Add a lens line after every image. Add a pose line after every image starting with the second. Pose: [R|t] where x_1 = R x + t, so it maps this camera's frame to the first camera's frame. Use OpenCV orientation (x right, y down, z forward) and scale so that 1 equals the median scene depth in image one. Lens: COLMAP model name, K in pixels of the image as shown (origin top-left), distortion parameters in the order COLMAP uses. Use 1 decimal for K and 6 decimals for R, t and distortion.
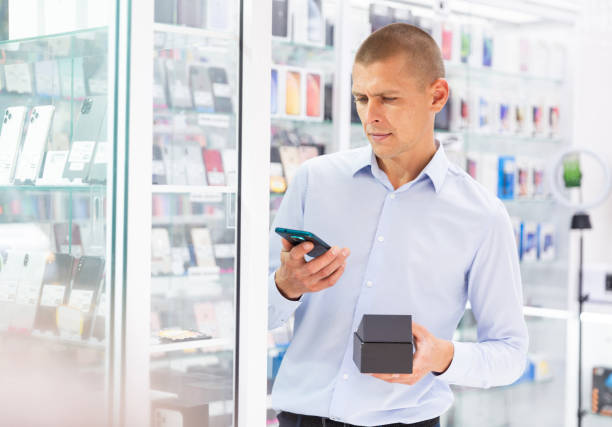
lens RADIAL K [[1169.0, 0, 306.0], [0, 1169.0, 213.5], [0, 0, 1]] dist [-0.085622, -0.105858]
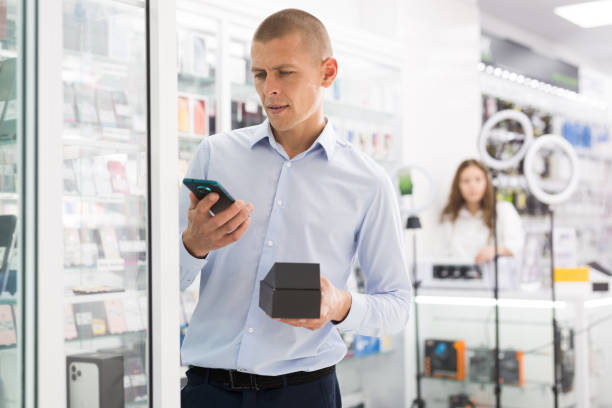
lens RADIAL K [[889.0, 0, 306.0], [0, 889.0, 204.0], [0, 0, 1]] dist [0.026003, 0.059745]
pose [[0.990704, -0.019849, 0.134580, -0.023509], [0.024919, 0.999038, -0.036092, 0.053059], [-0.133734, 0.039110, 0.990245, 0.169326]]
